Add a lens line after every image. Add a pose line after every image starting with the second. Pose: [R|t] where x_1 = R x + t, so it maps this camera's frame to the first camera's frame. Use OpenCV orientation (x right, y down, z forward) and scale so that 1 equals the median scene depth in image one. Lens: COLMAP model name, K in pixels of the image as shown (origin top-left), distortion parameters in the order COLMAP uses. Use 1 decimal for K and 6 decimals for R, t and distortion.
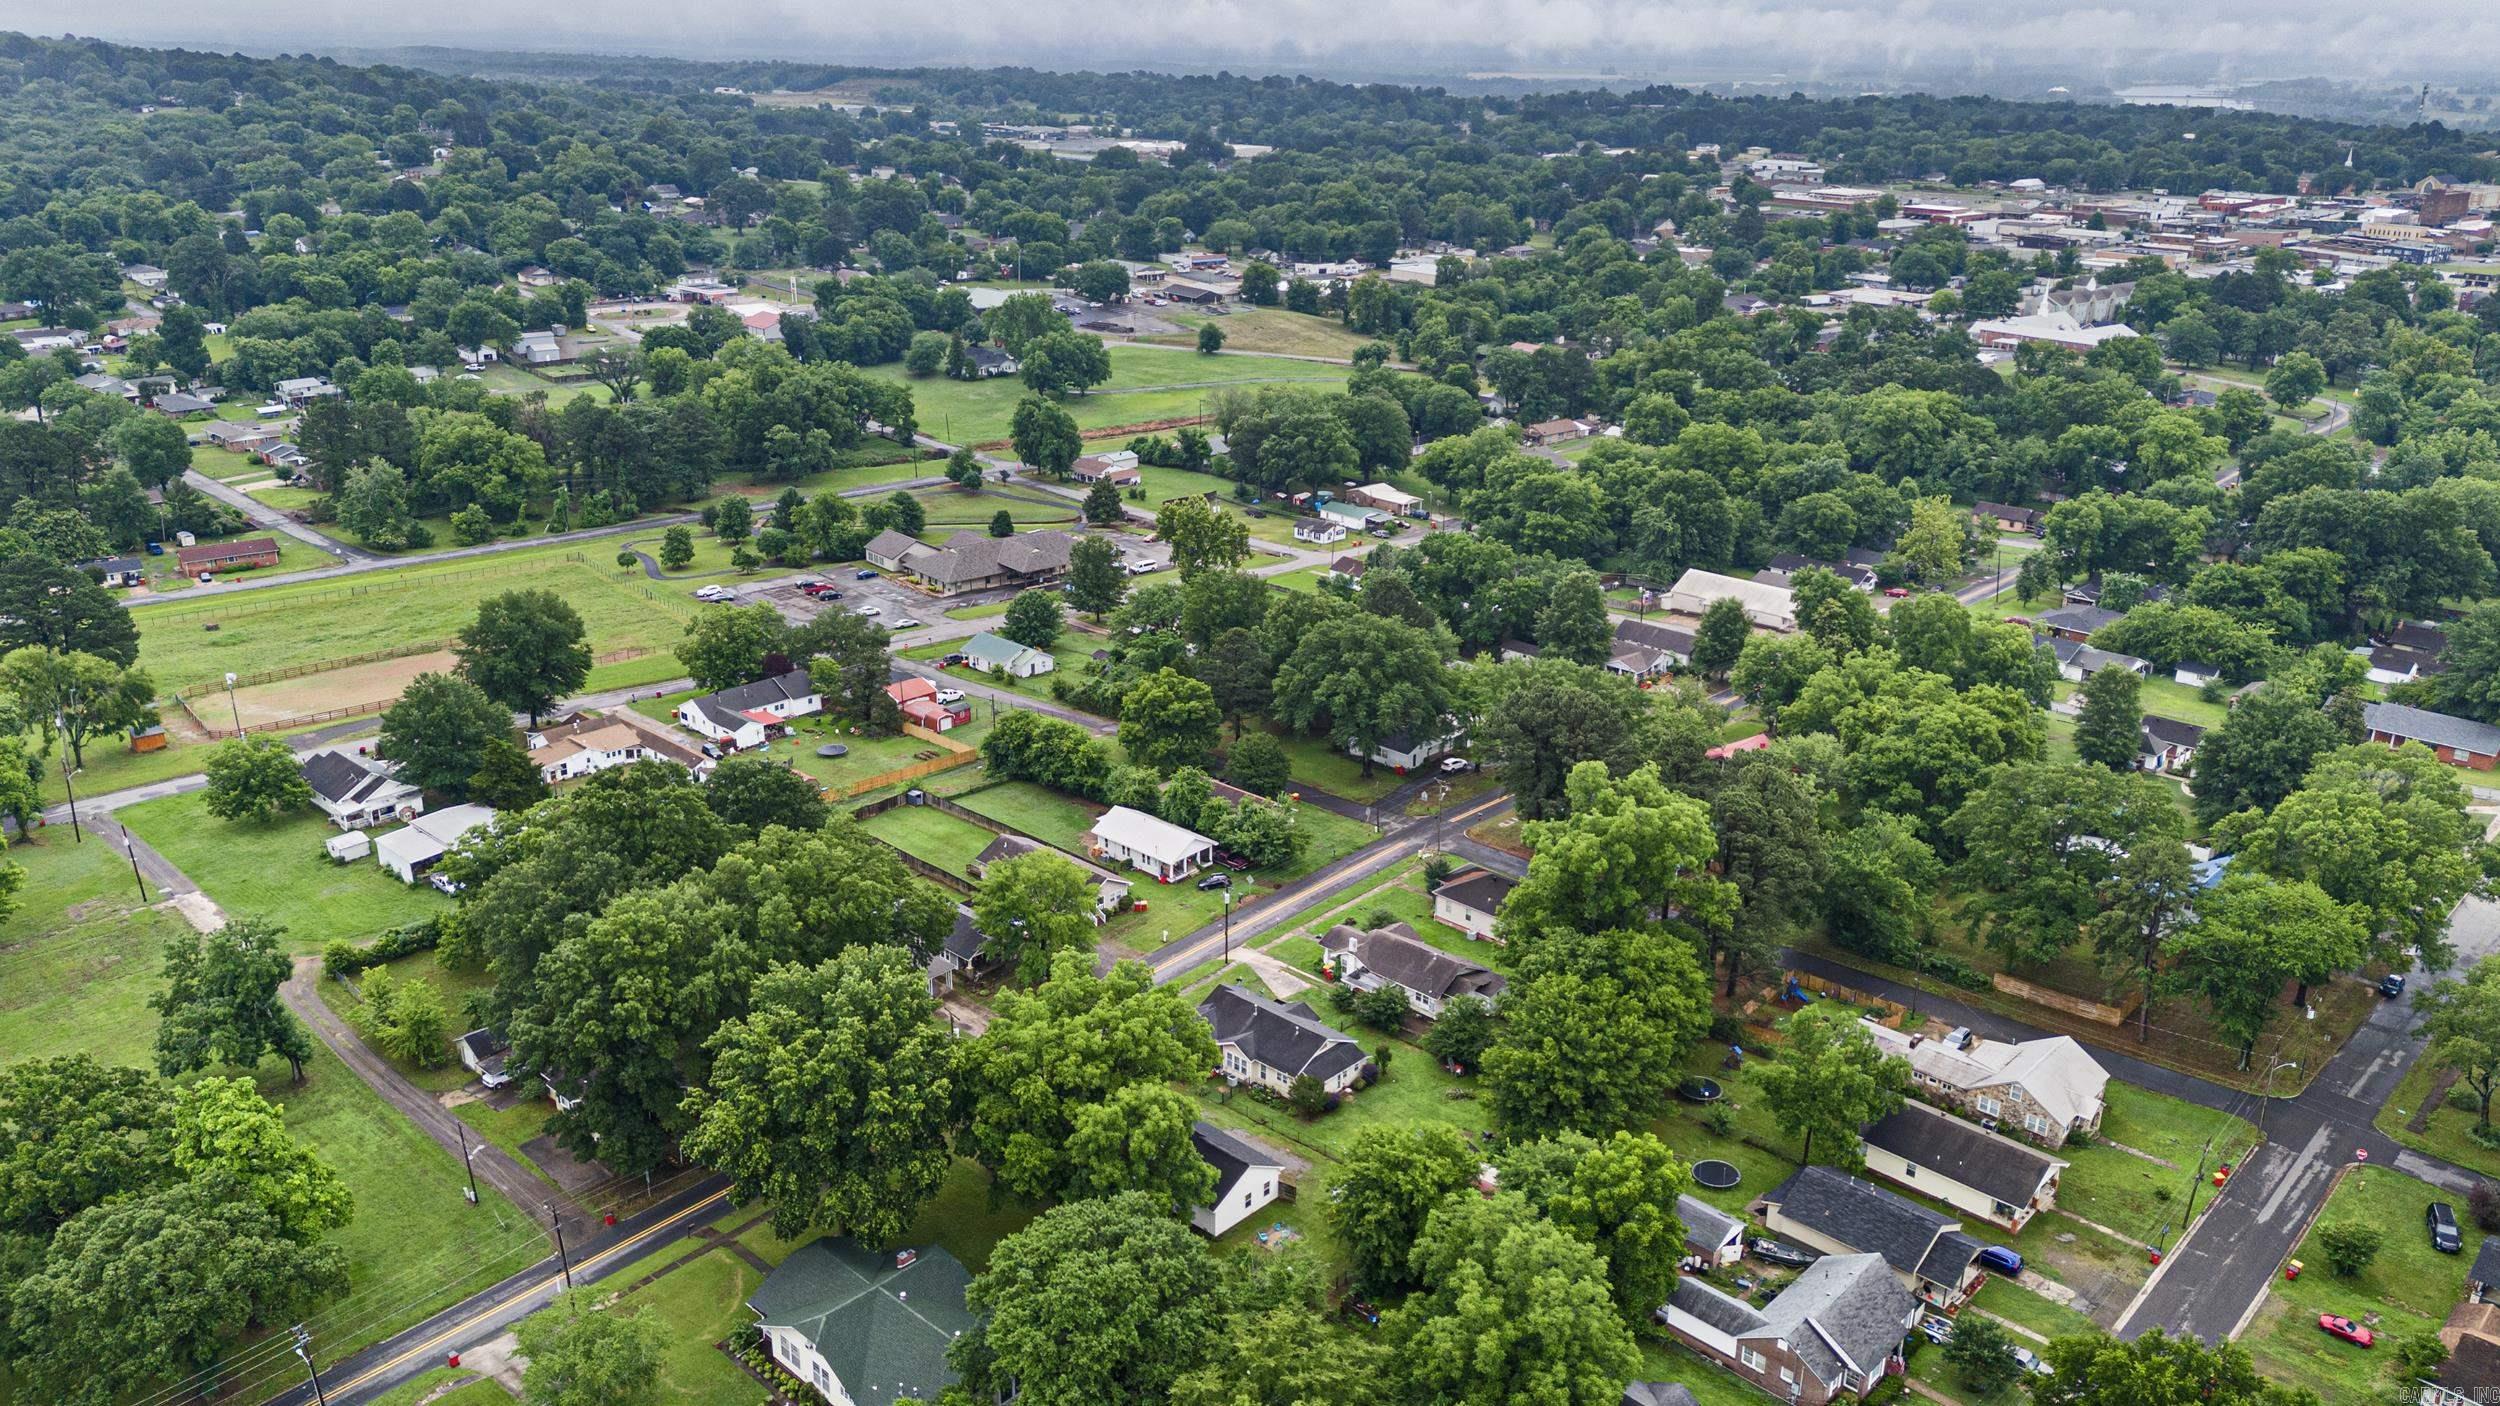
lens RADIAL K [[1809.8, 0, 1250.0], [0, 1809.8, 703.0], [0, 0, 1]] dist [0.080477, -0.109871]
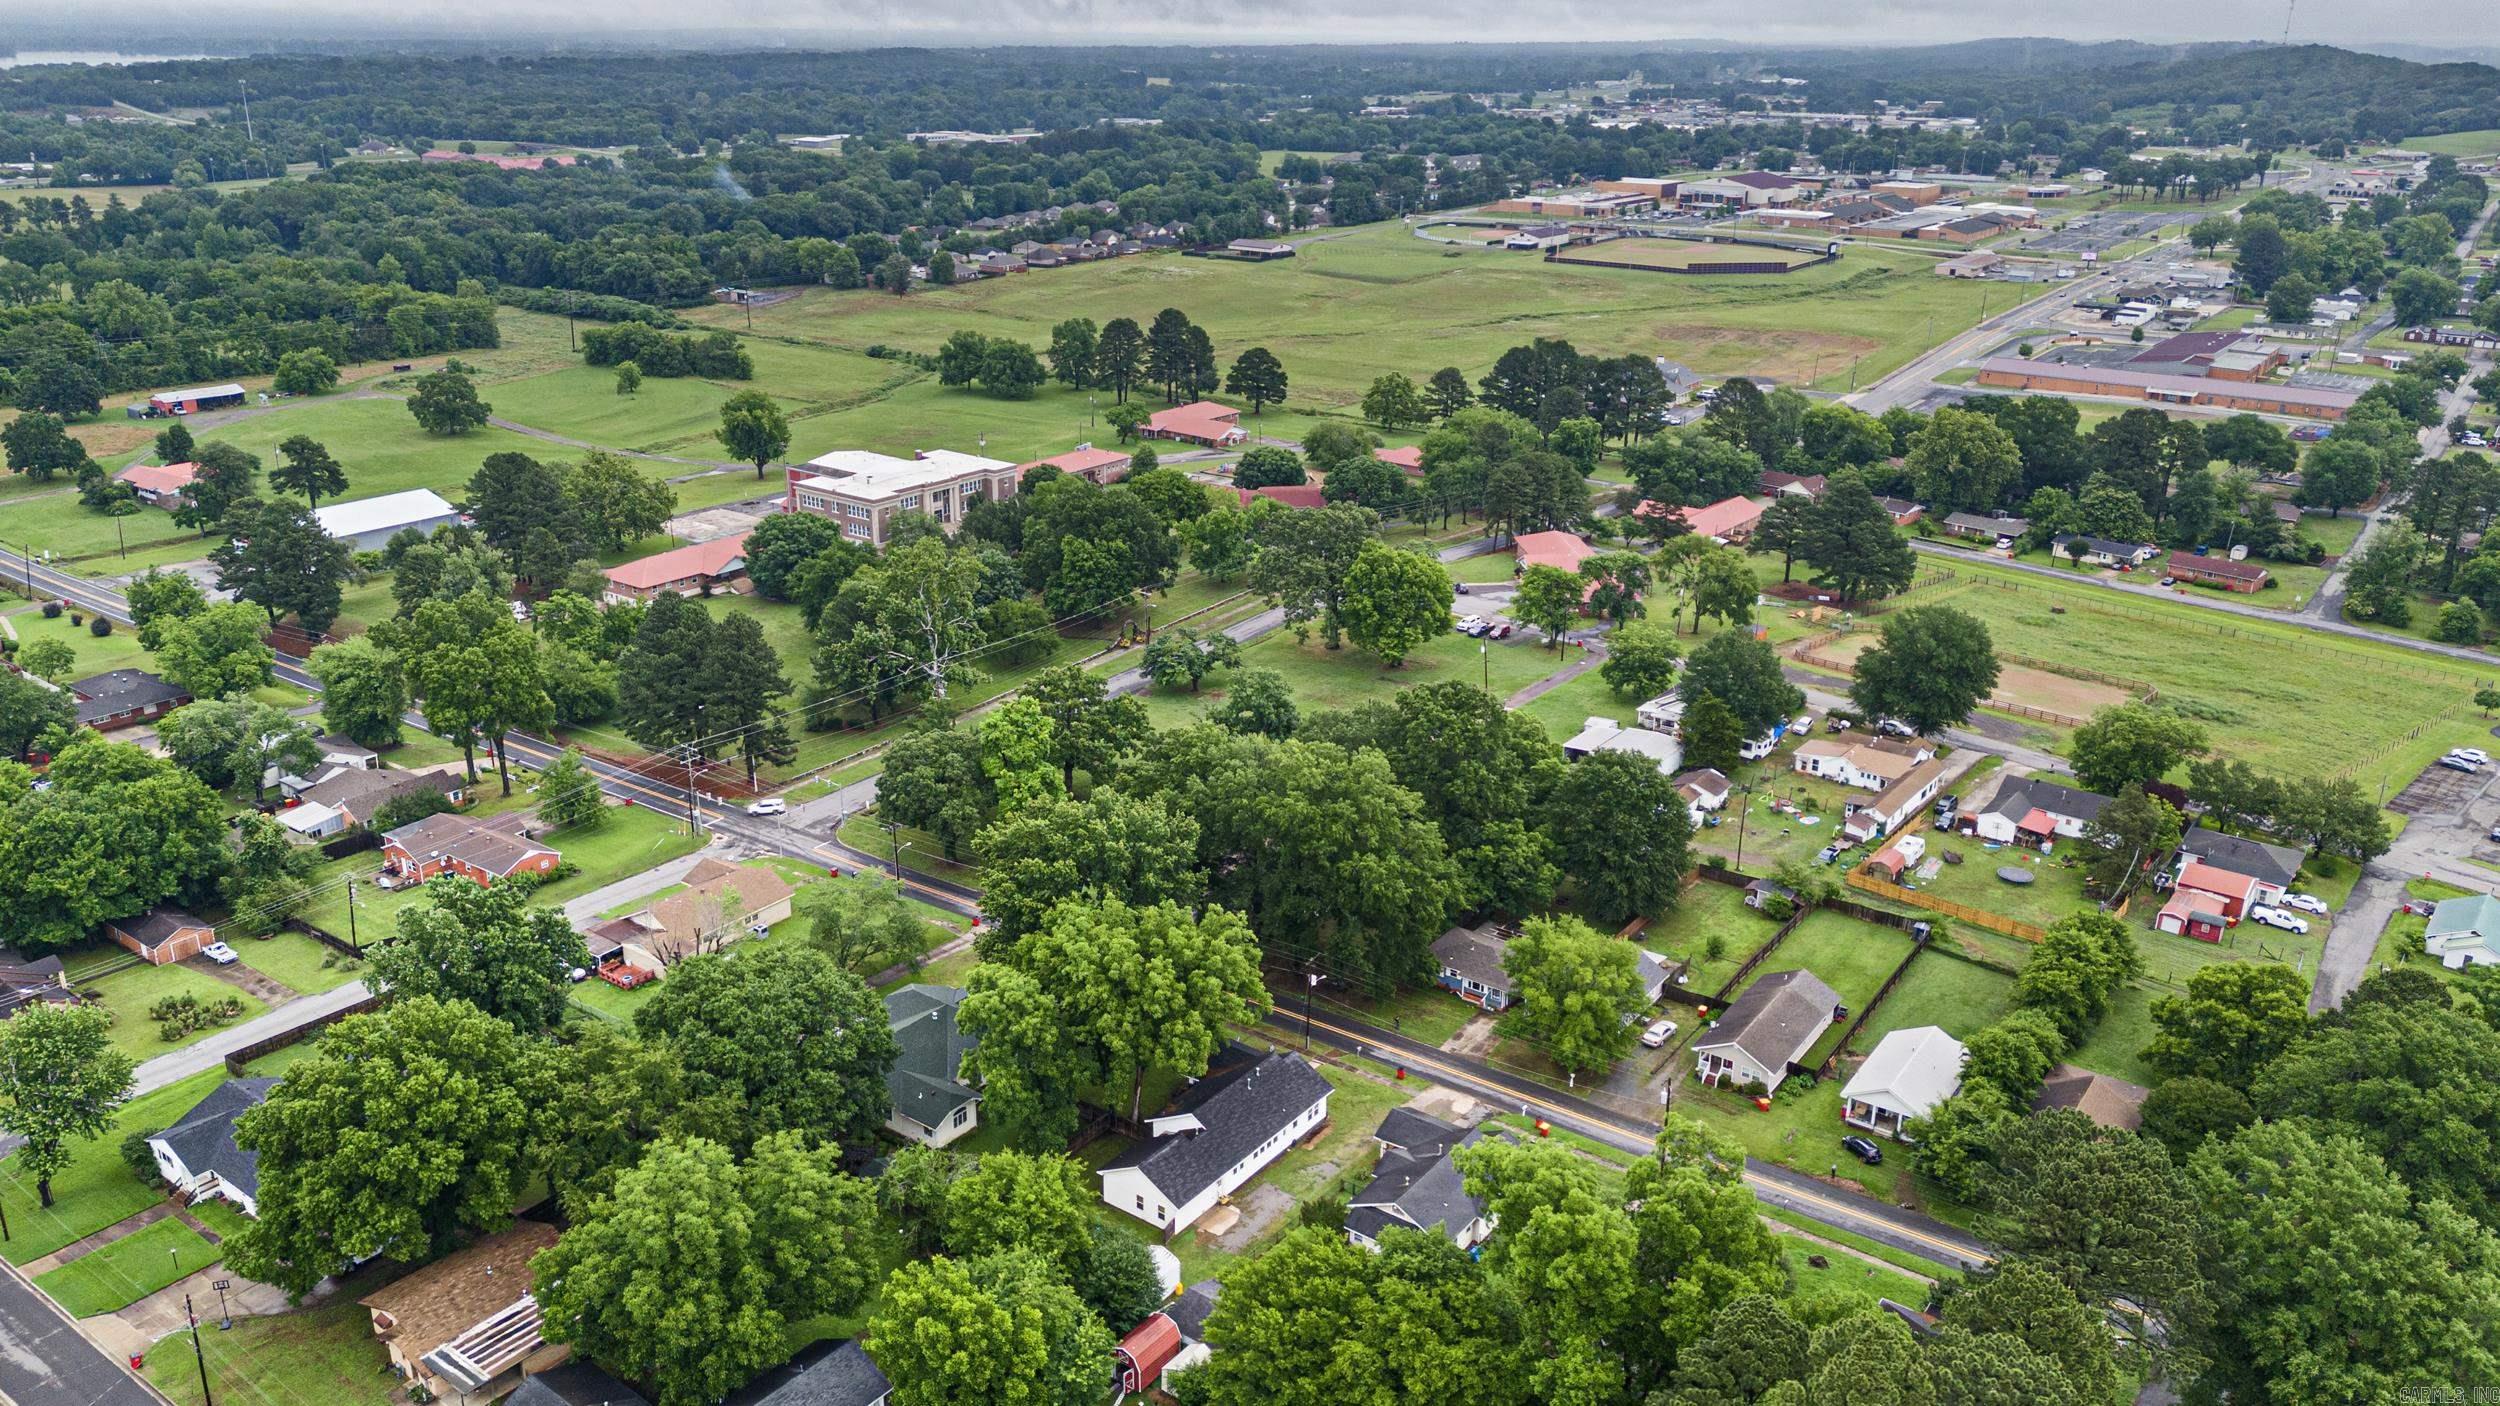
lens RADIAL K [[1811.2, 0, 1188.3], [0, 1811.2, 700.4], [0, 0, 1]] dist [-0.007966, -0.010074]
pose [[0.089212, 0.328112, -0.940417, 0.434644], [-0.338482, 0.897975, 0.281194, -0.132973], [0.936734, 0.293228, 0.191171, 0.393126]]
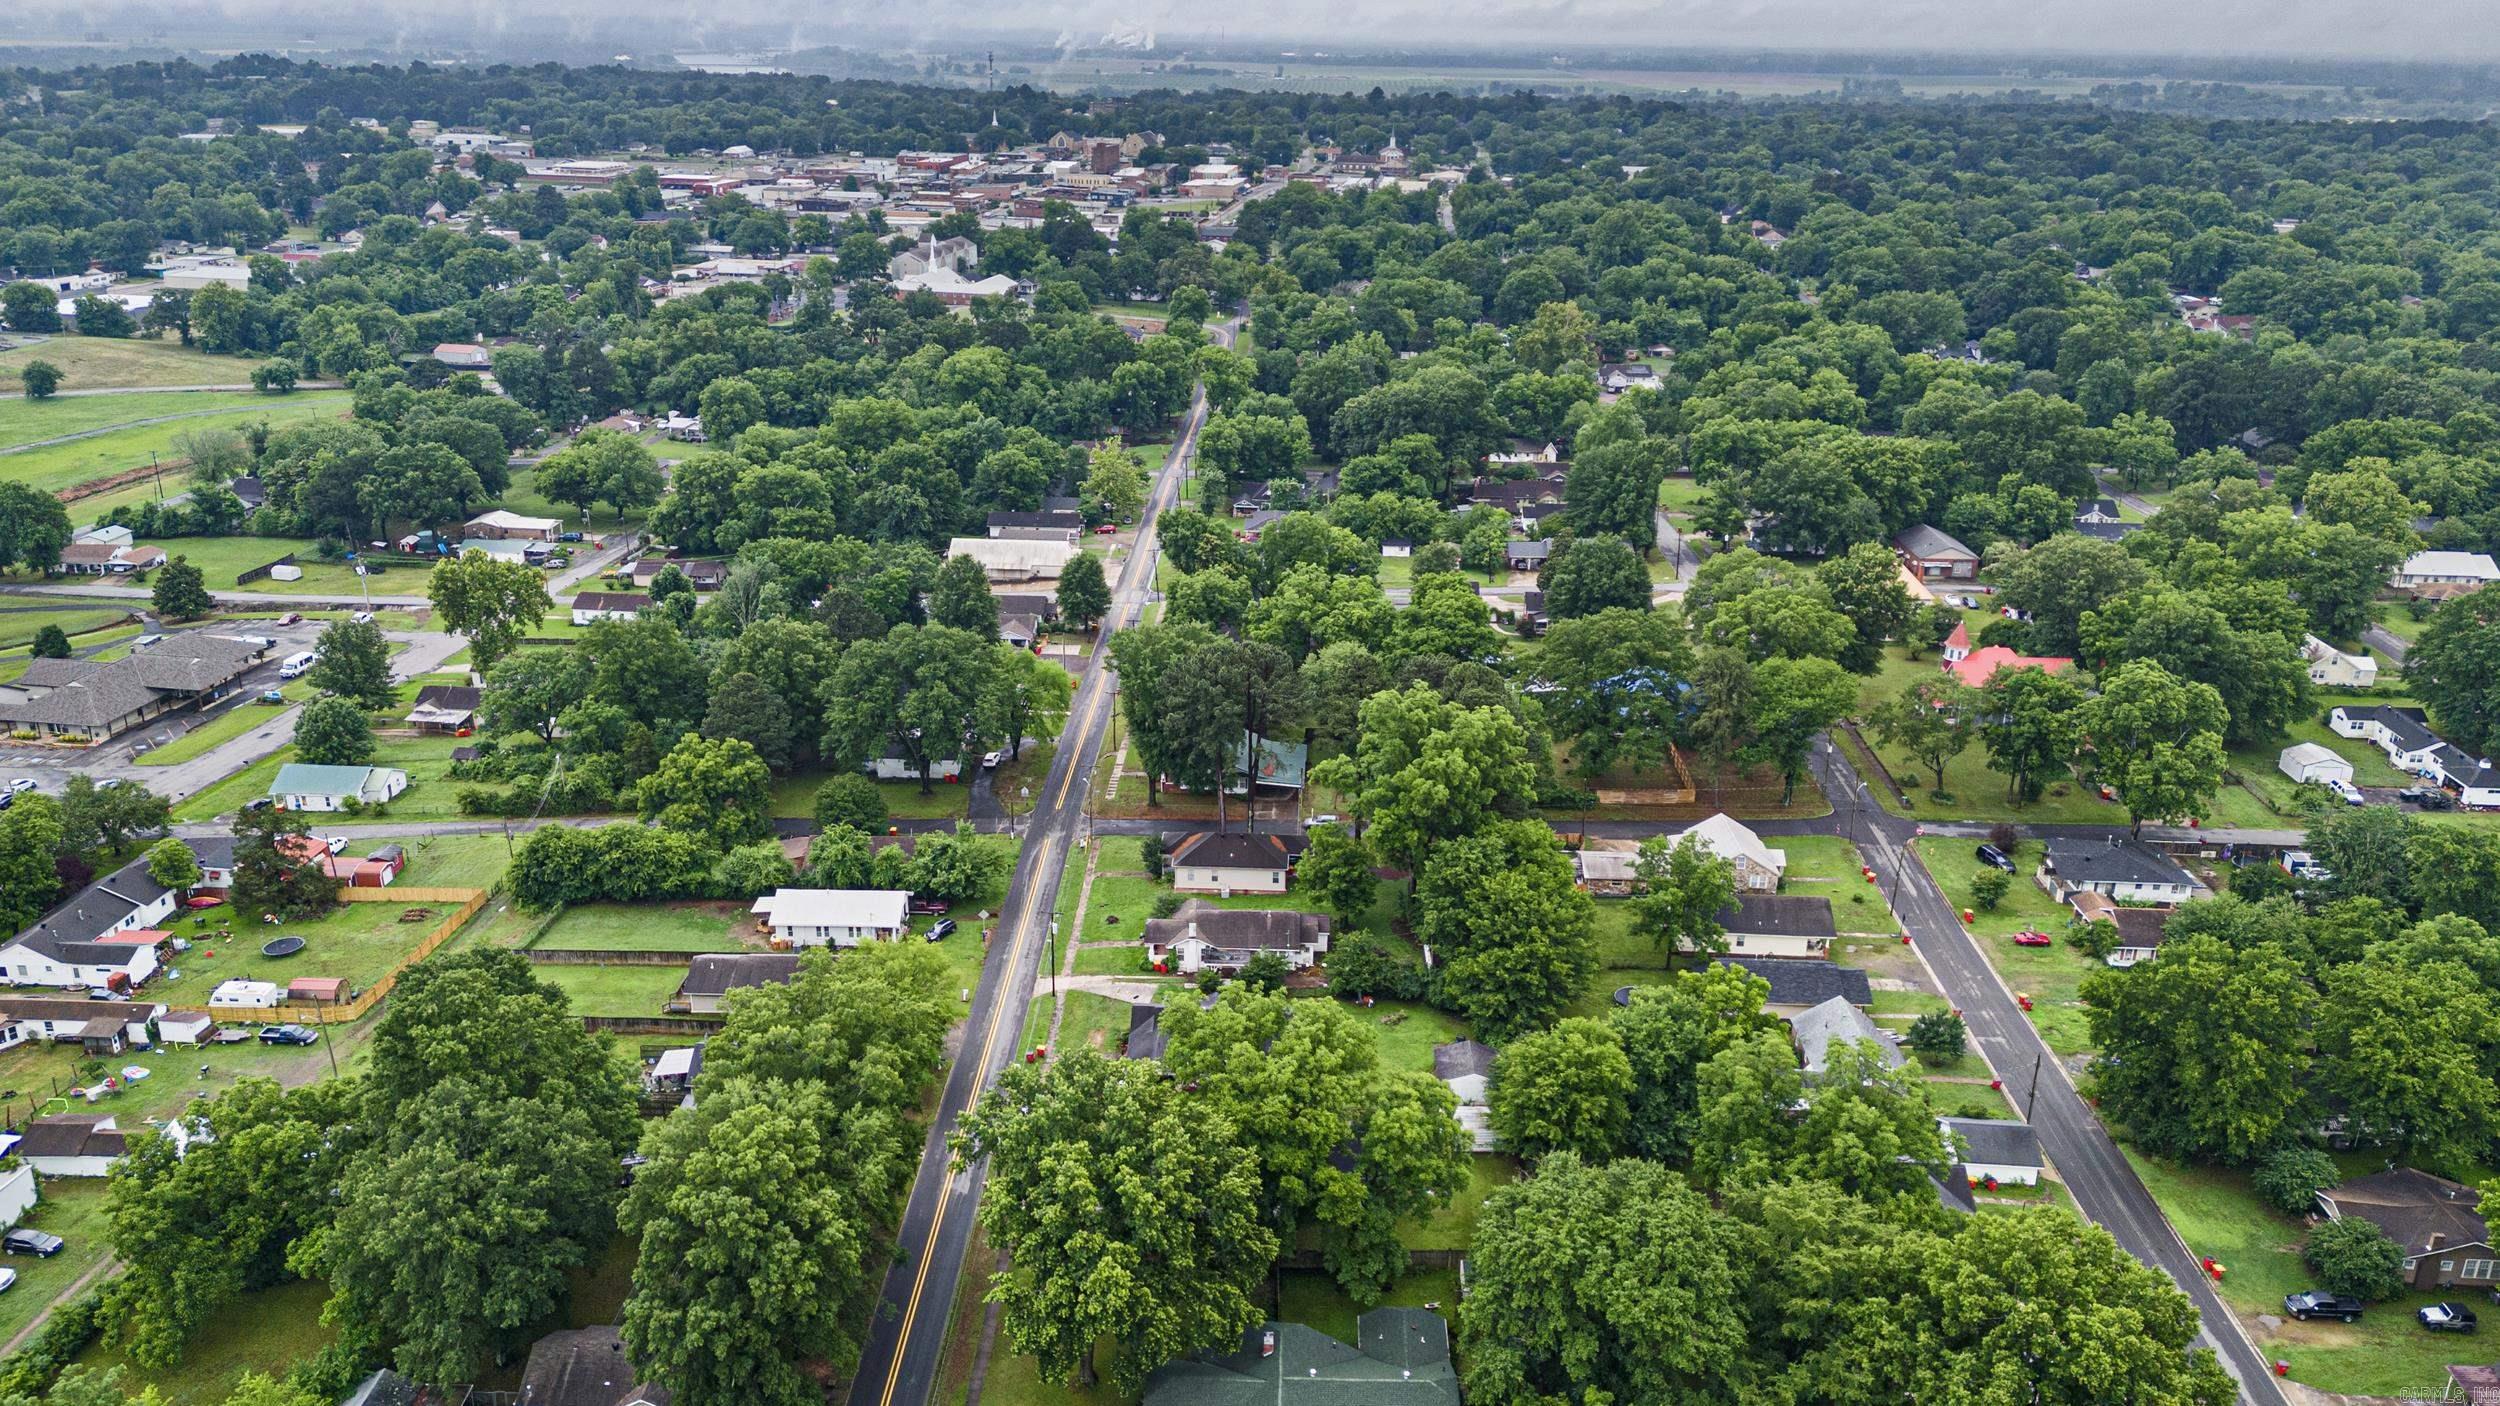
lens RADIAL K [[1809.8, 0, 1250.0], [0, 1809.8, 703.0], [0, 0, 1]] dist [0.080477, -0.109871]
pose [[0.748427, -0.229417, 0.622275, -0.331298], [0.219456, 0.971077, 0.094066, -0.049341], [-0.625857, 0.066160, 0.777127, 0.121255]]
